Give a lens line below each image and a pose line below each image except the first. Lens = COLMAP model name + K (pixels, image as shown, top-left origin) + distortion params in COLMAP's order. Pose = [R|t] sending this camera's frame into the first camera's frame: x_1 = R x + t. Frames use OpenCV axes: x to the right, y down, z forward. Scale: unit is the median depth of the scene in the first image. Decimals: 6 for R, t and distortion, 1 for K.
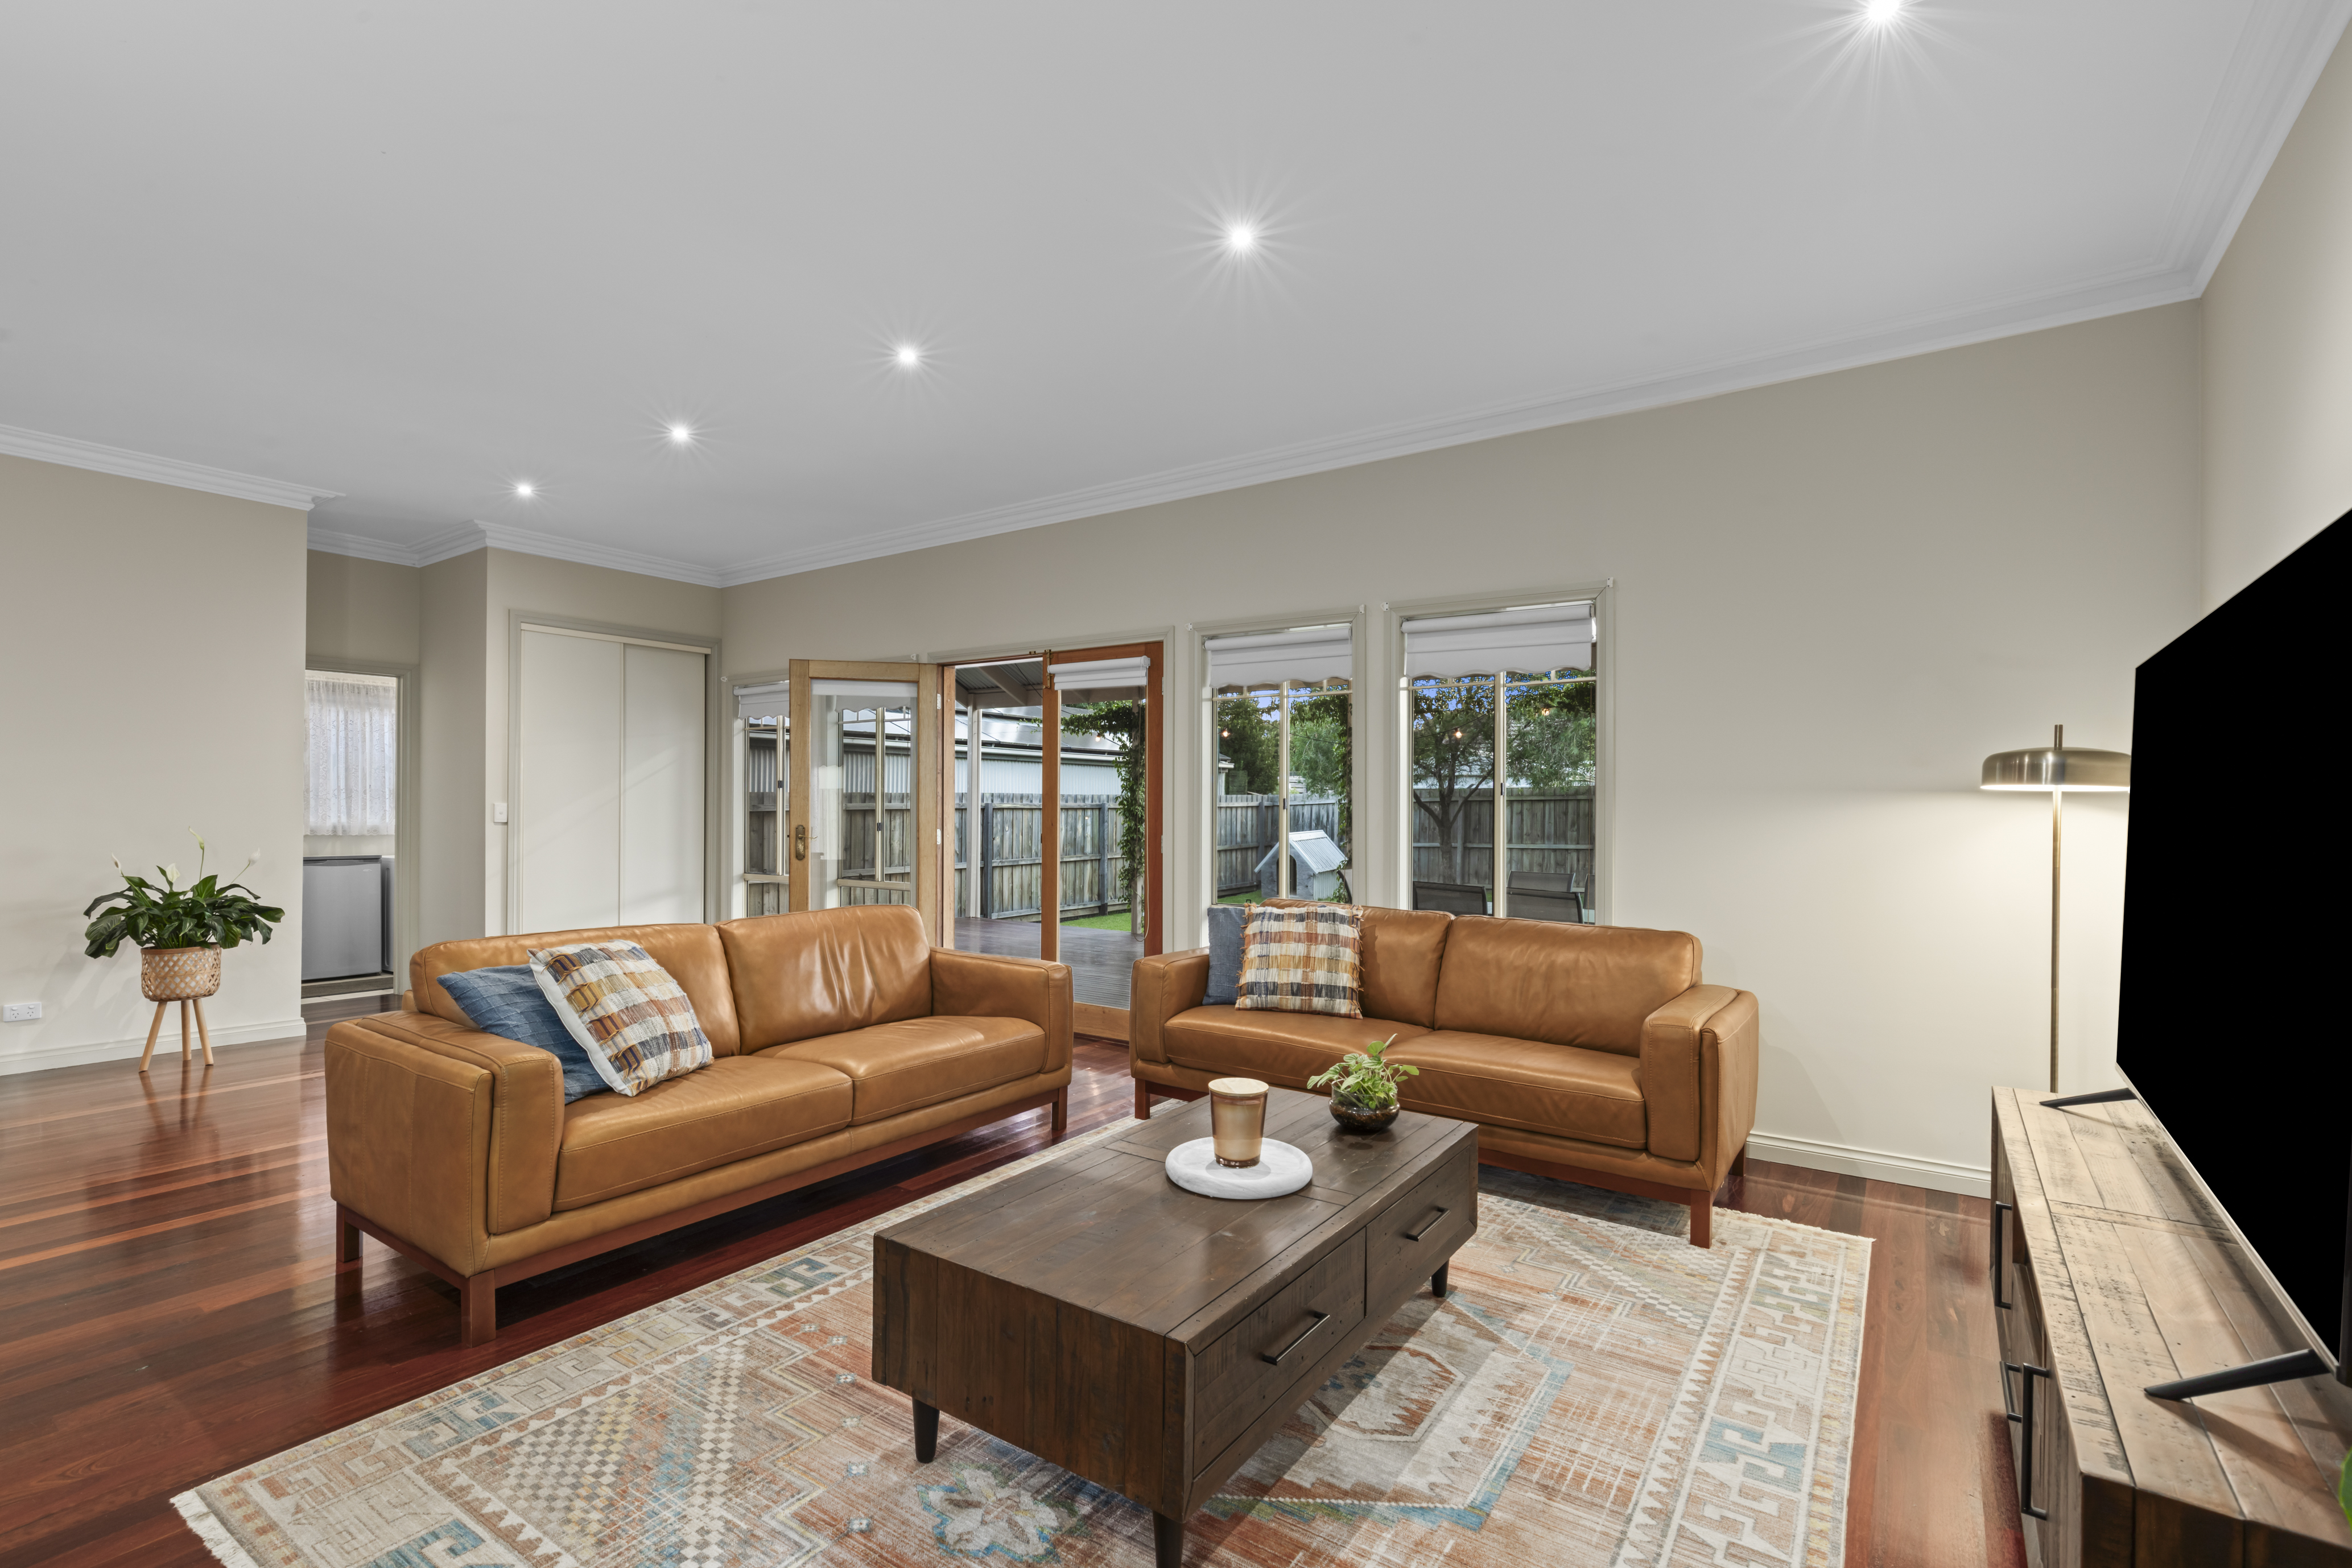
lens RADIAL K [[1063.7, 0, 1177.2], [0, 1063.7, 787.5], [0, 0, 1]] dist [0.001677, -0.000720]
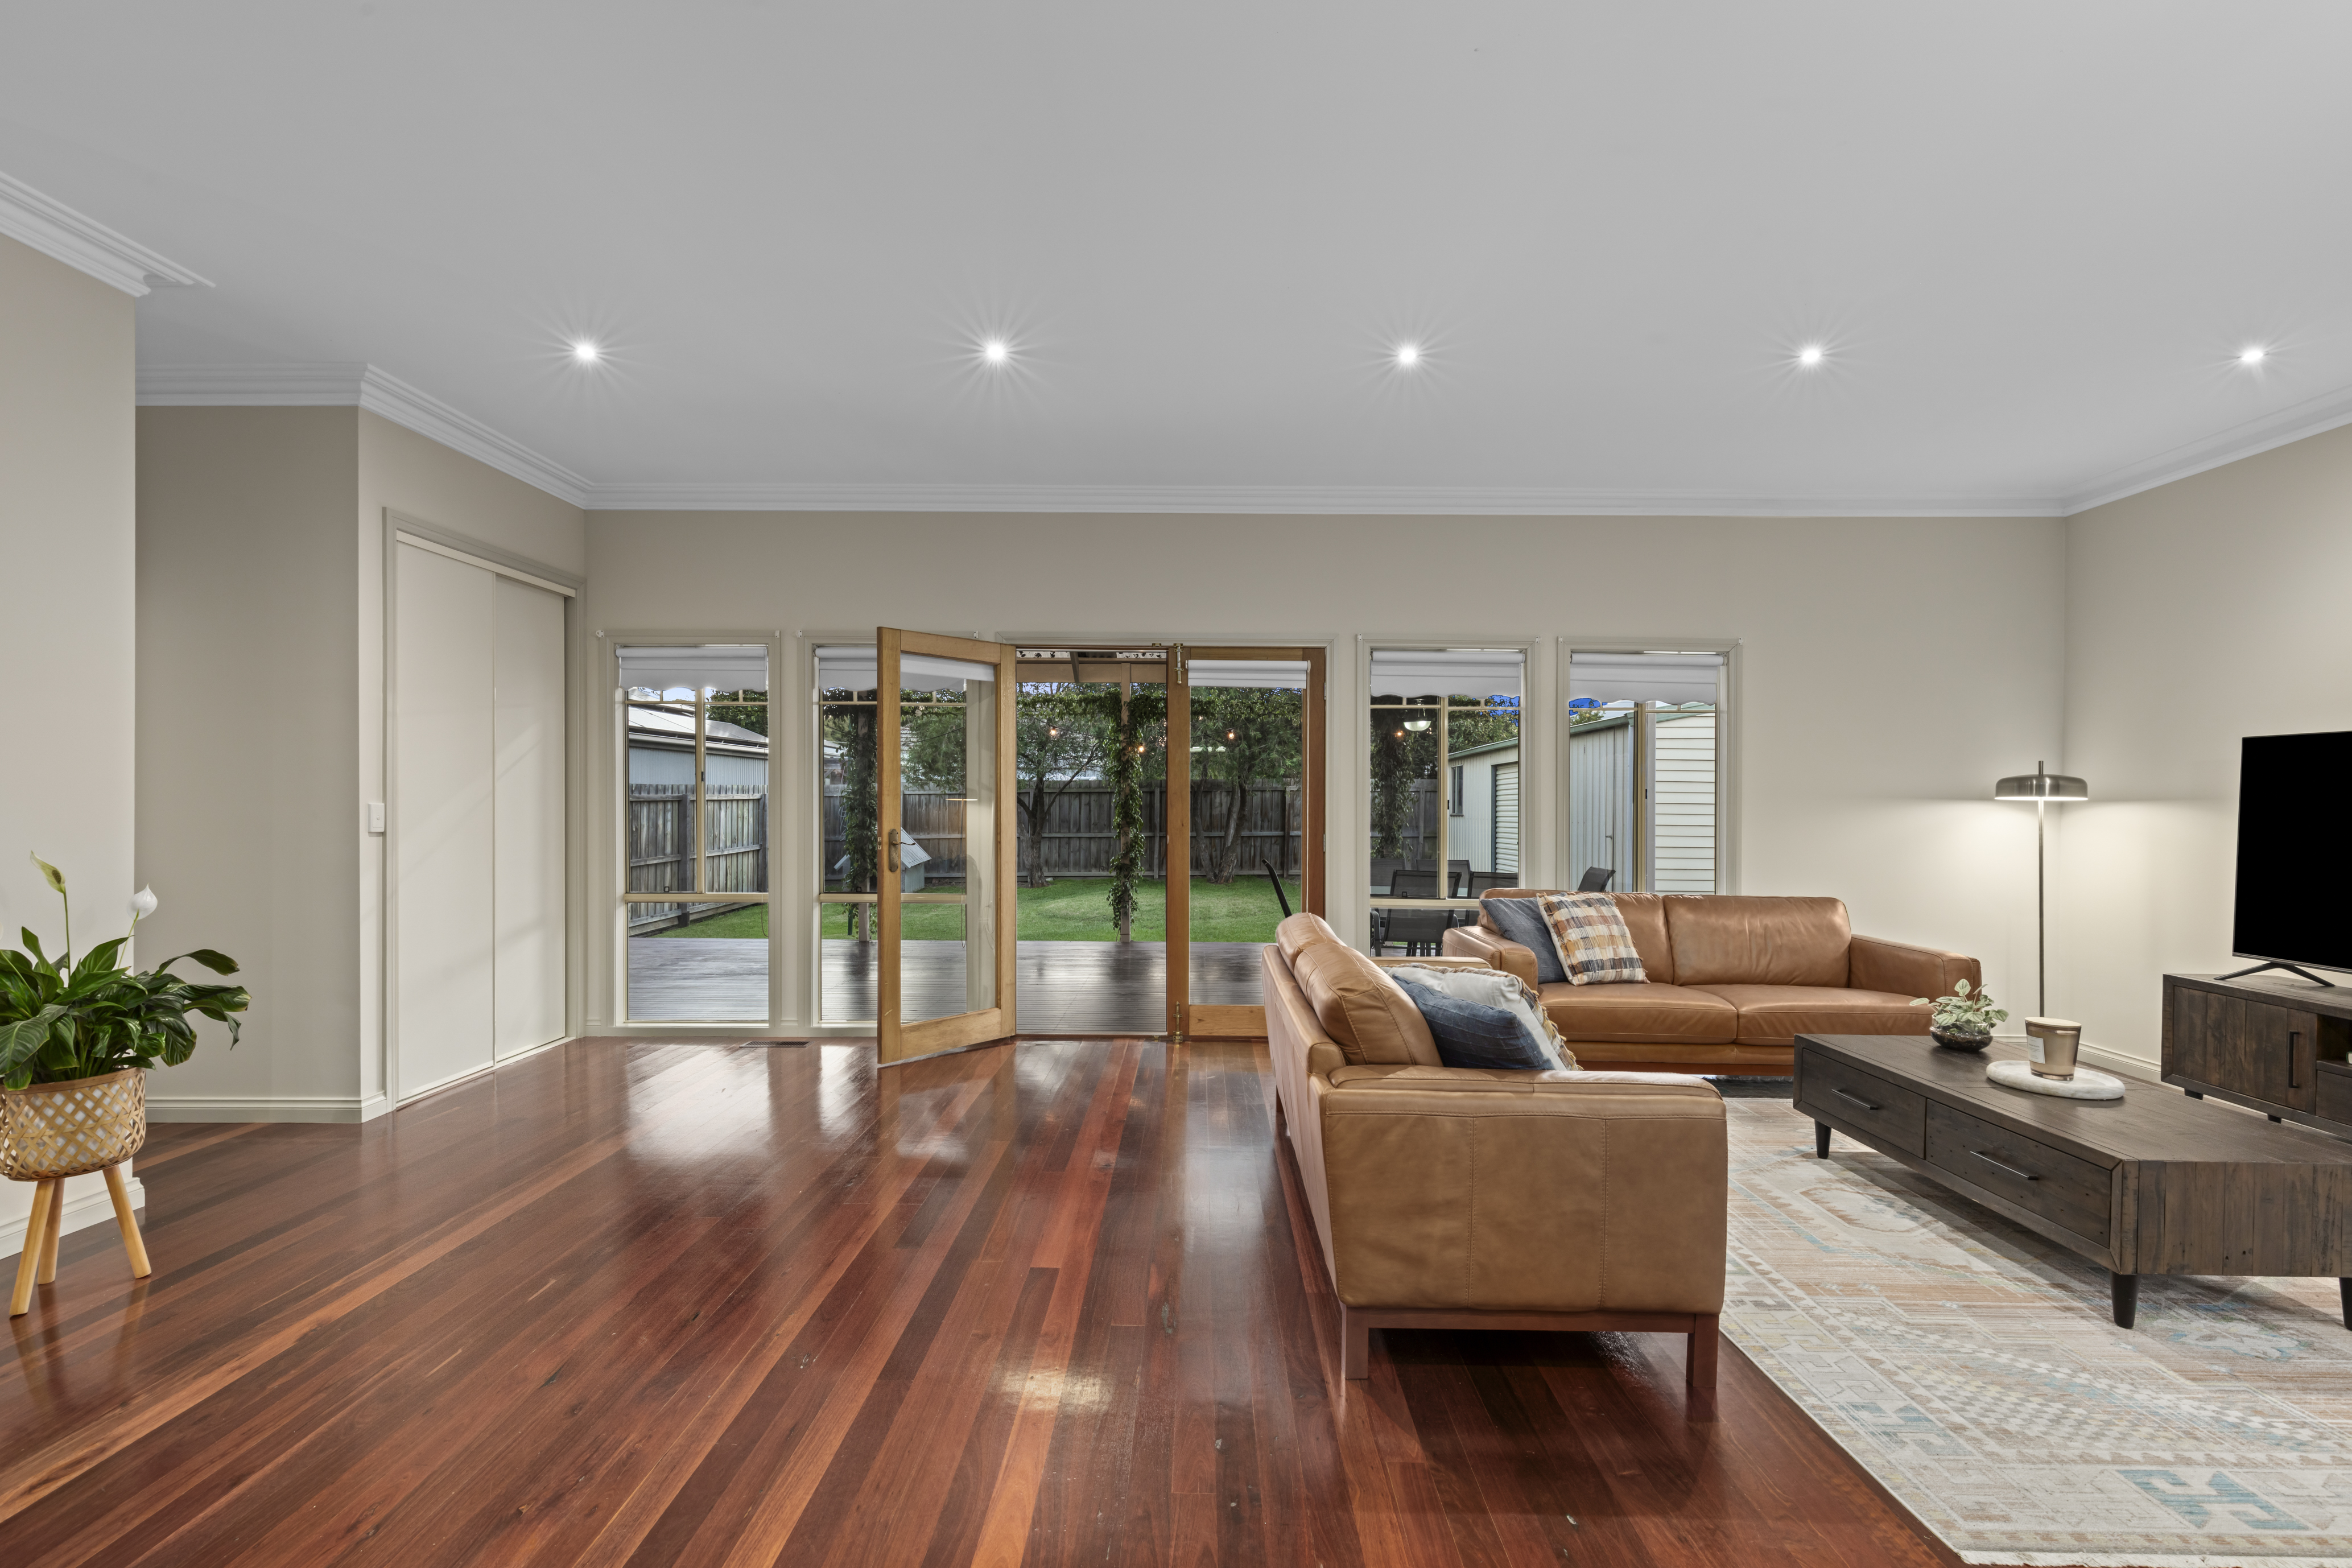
lens RADIAL K [[1059.8, 0, 1185.2], [0, 1059.8, 804.2], [0, 0, 1]] dist [0.003738, -0.000753]
pose [[0.829835, -0.002168, 0.558004, -0.714021], [-0.012810, 0.999655, 0.022936, -0.007091], [-0.557861, -0.026181, 0.829521, 0.217664]]
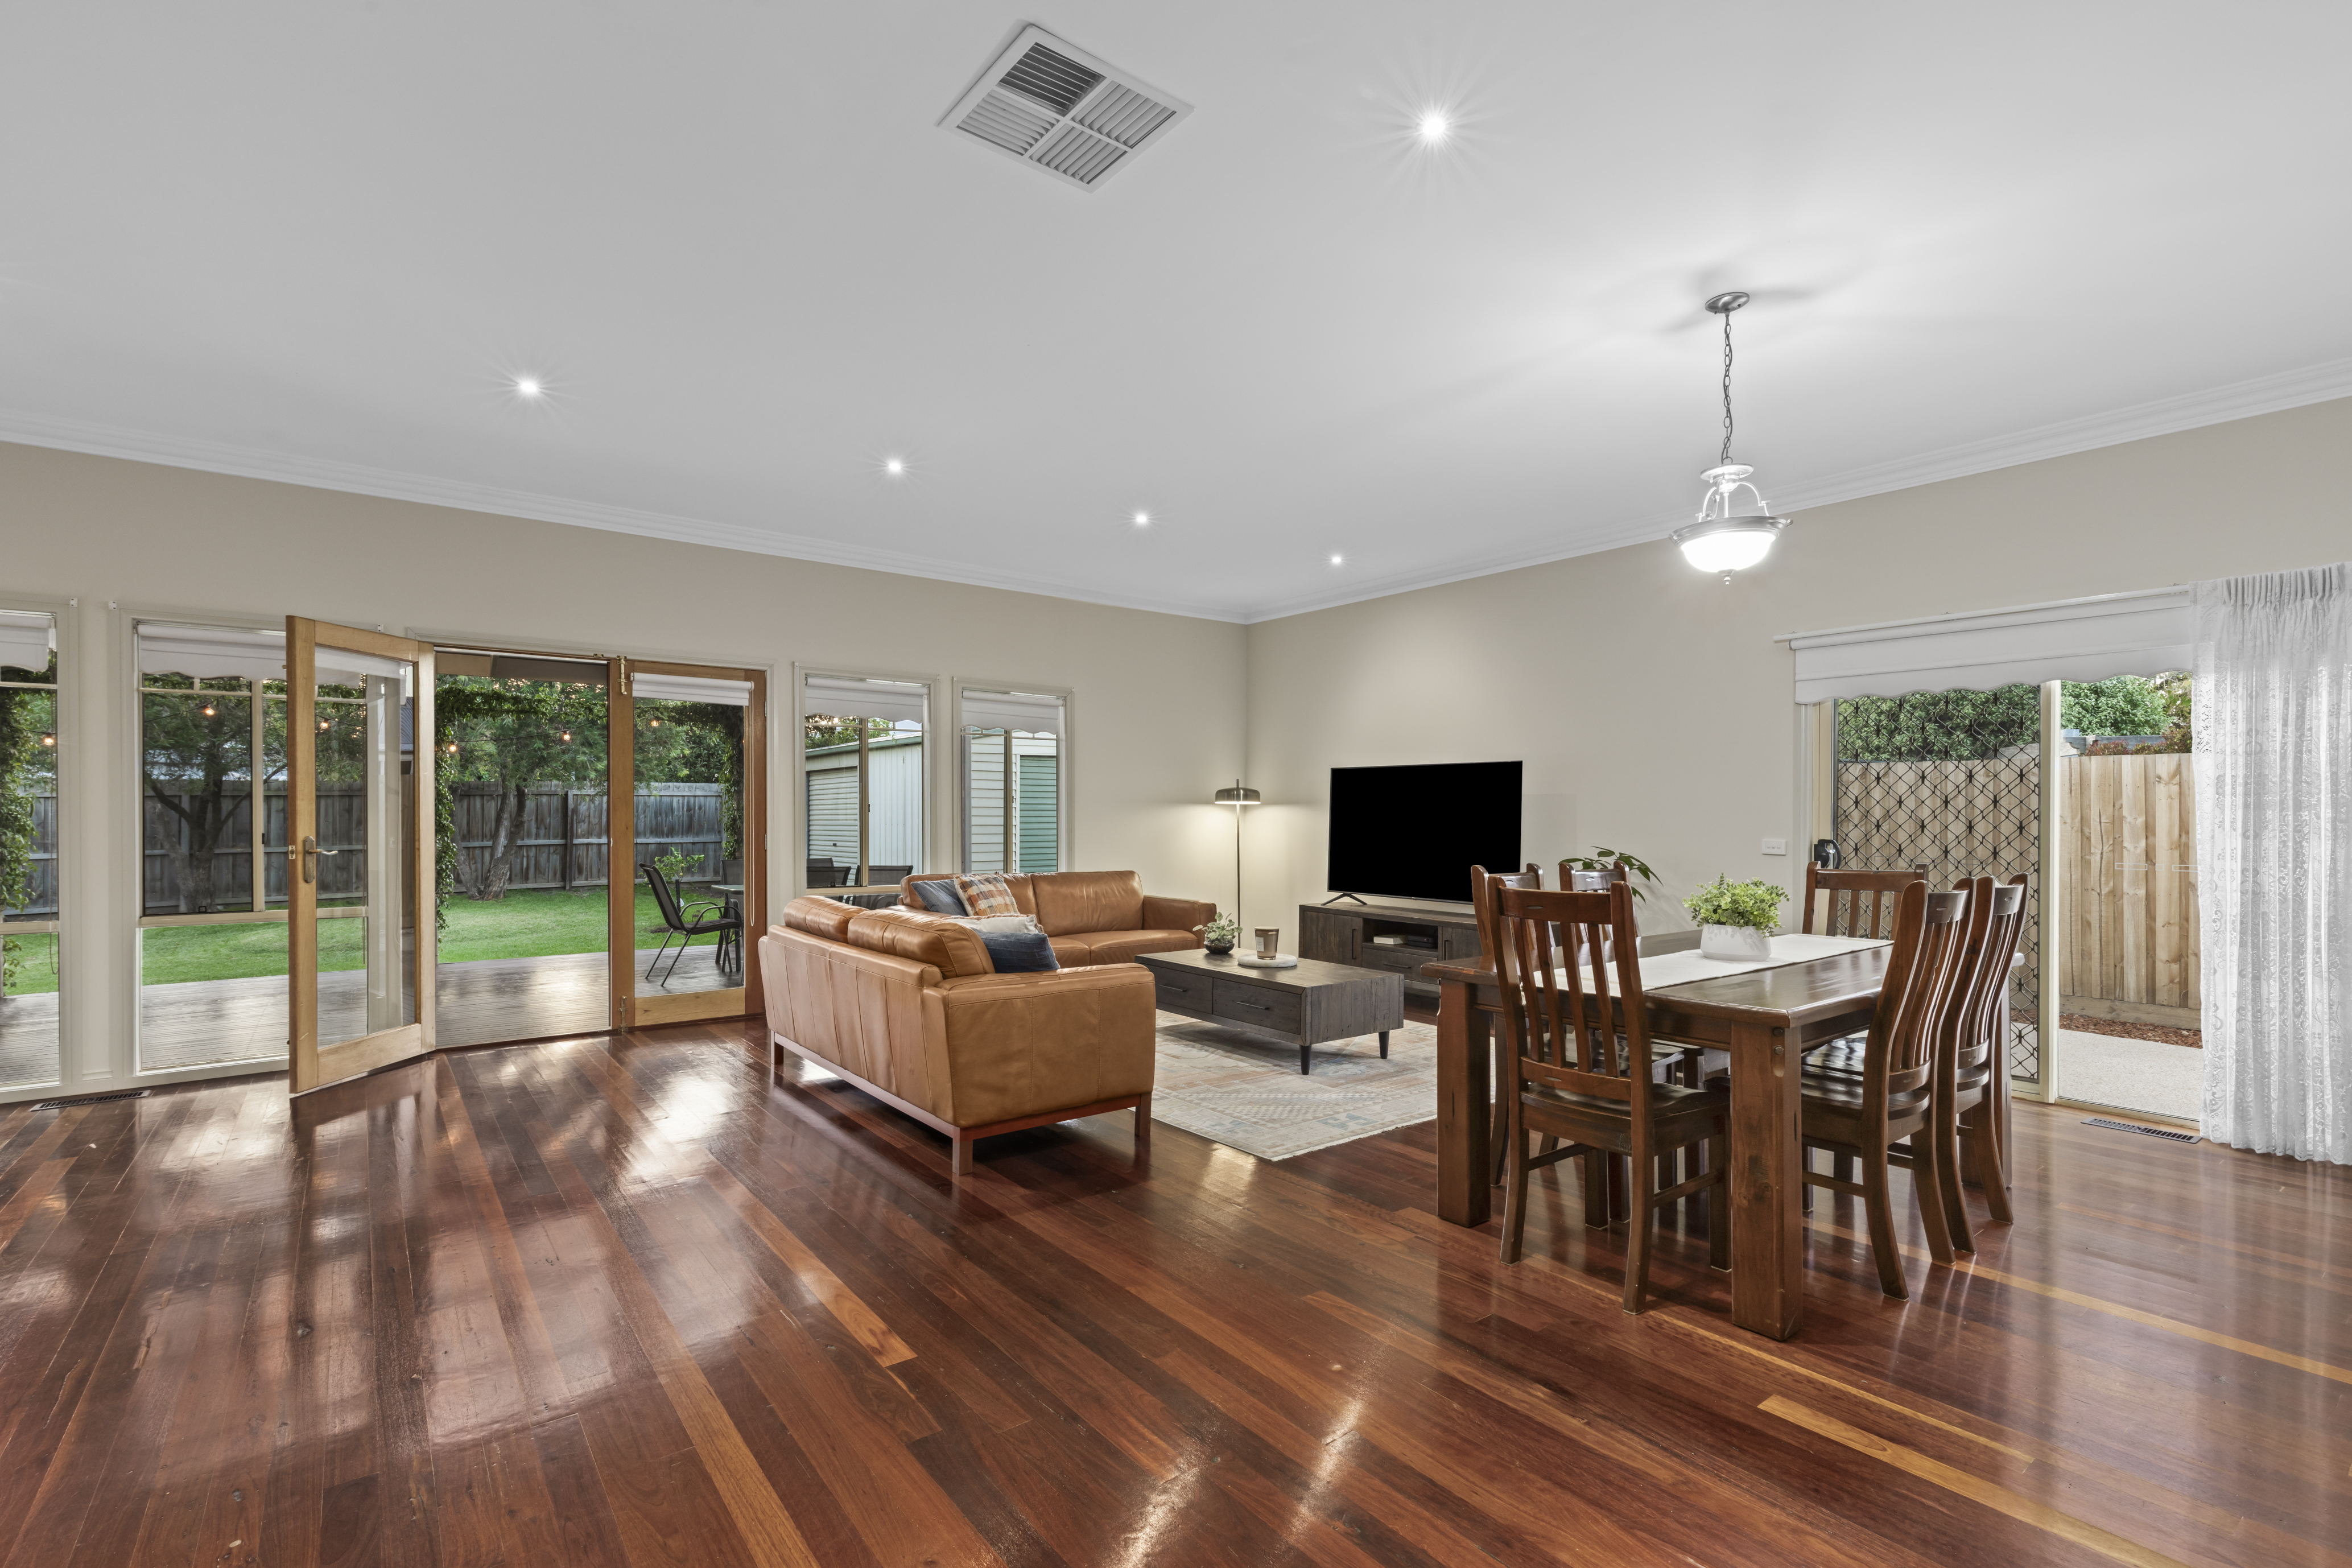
lens RADIAL K [[1059.8, 0, 1185.2], [0, 1059.8, 804.2], [0, 0, 1]] dist [0.003738, -0.000753]
pose [[0.297453, -0.000666, 0.954736, -1.016482], [-0.020588, 0.999763, 0.007111, -0.007200], [-0.954515, -0.021771, 0.297368, 0.202361]]
